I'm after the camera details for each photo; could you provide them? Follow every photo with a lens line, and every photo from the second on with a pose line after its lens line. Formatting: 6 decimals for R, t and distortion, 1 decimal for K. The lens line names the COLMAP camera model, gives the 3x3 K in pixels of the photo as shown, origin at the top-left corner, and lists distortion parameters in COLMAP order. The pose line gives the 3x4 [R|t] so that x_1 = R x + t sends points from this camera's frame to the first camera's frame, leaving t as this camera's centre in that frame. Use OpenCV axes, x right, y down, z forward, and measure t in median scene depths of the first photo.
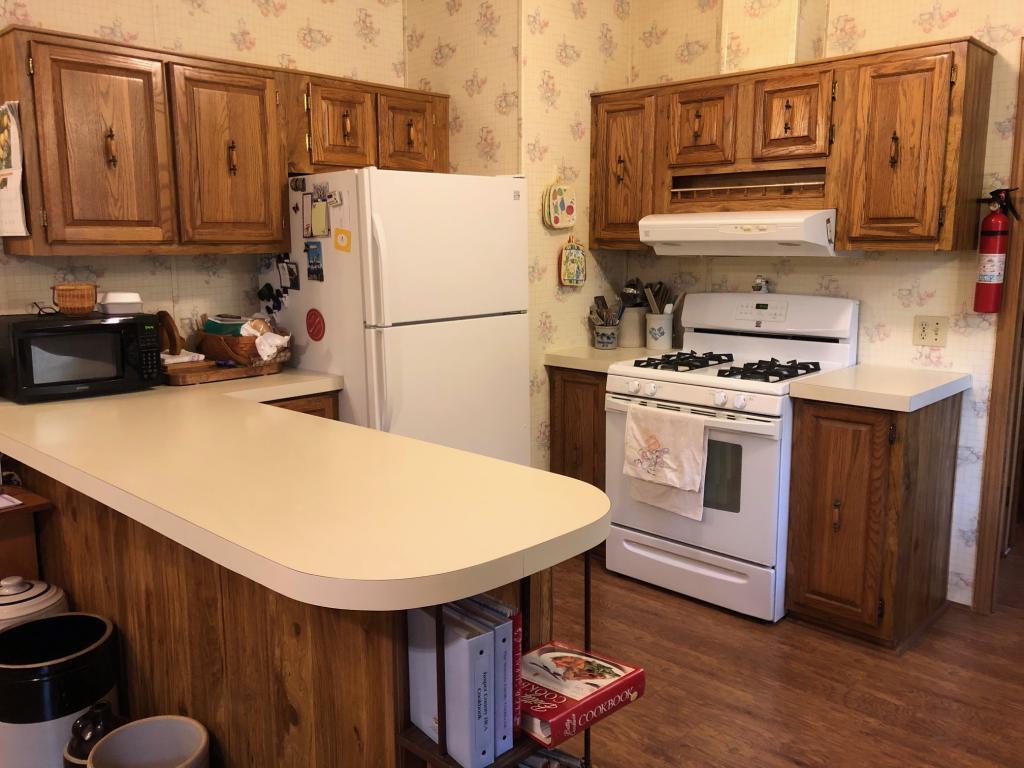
lens RADIAL K [[848.6, 0, 517.3], [0, 848.6, 379.7], [0, 0, 1]] dist [0.019813, -0.004439]
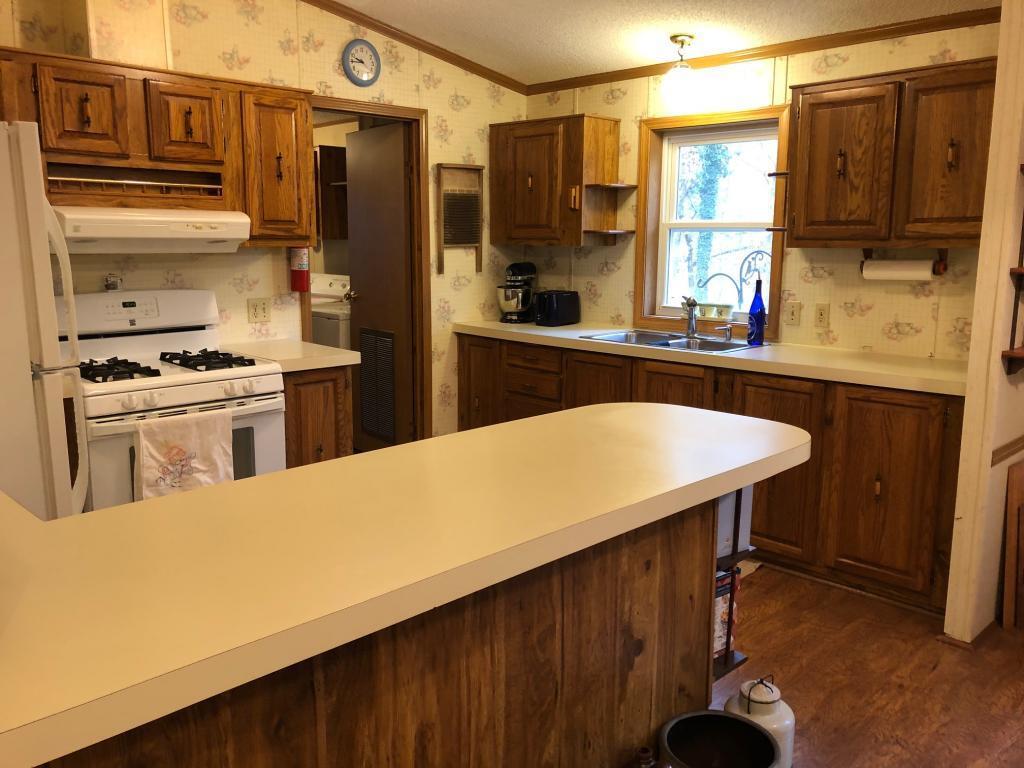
lens RADIAL K [[852.8, 0, 495.9], [0, 852.8, 371.4], [0, 0, 1]] dist [0.013477, 0.004415]
pose [[0.038393, -0.153363, 0.987424, -0.762997], [0.157160, 0.976781, 0.145599, -0.097962], [-0.986827, 0.149594, 0.061605, 0.593306]]
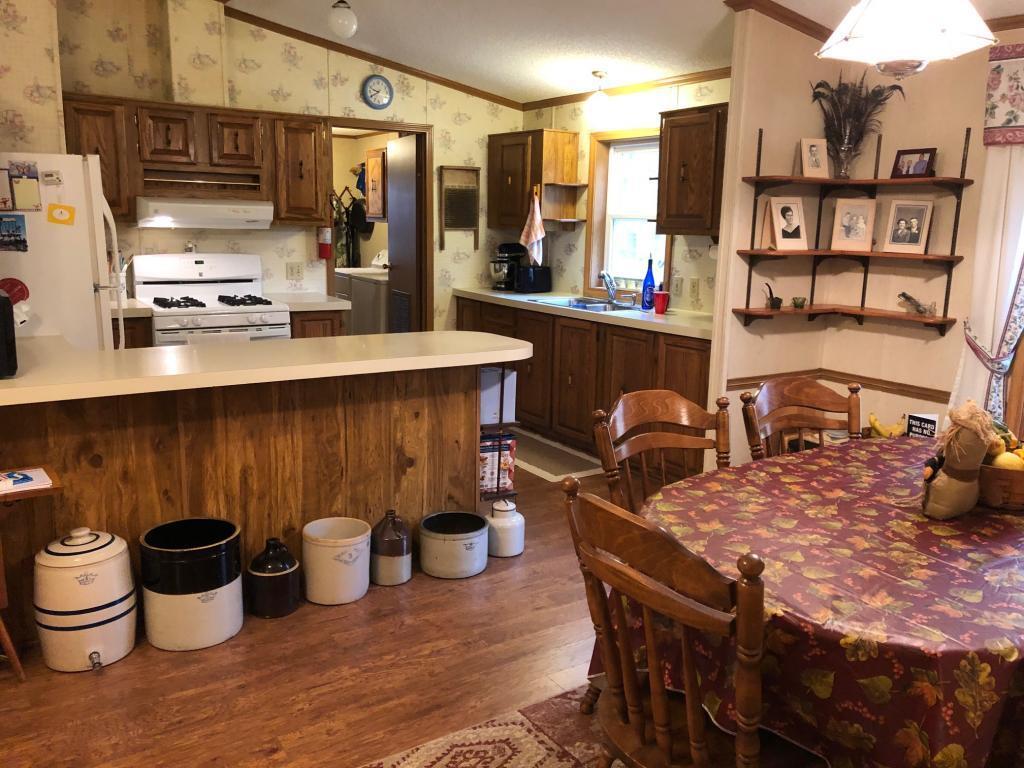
lens RADIAL K [[844.1, 0, 506.5], [0, 844.1, 384.4], [0, 0, 1]] dist [0.027769, -0.013938]
pose [[0.233188, -0.176823, 0.956220, -1.155958], [0.134422, 0.979750, 0.148394, -0.027597], [-0.963096, 0.093933, 0.252235, 0.147494]]
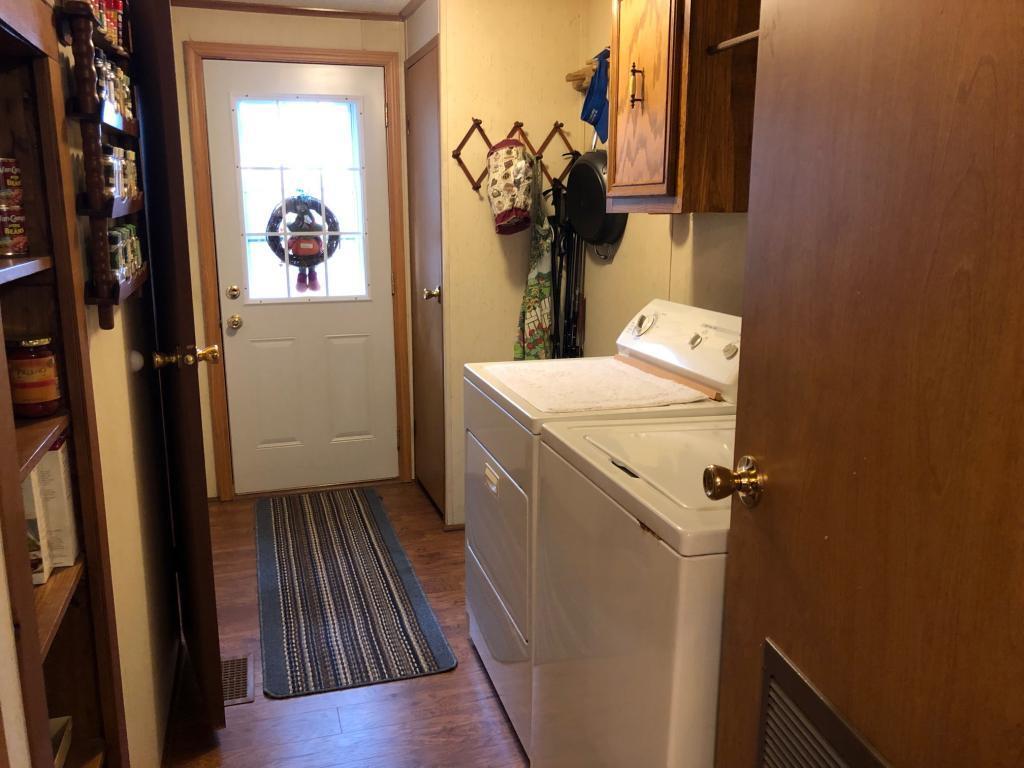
lens RADIAL K [[844.1, 0, 506.5], [0, 844.1, 384.4], [0, 0, 1]] dist [0.027769, -0.013938]
pose [[0.484135, -0.168254, 0.858664, 0.528395], [0.134641, 0.983975, 0.116895, -0.134857], [-0.864572, 0.059019, 0.499030, 0.851553]]
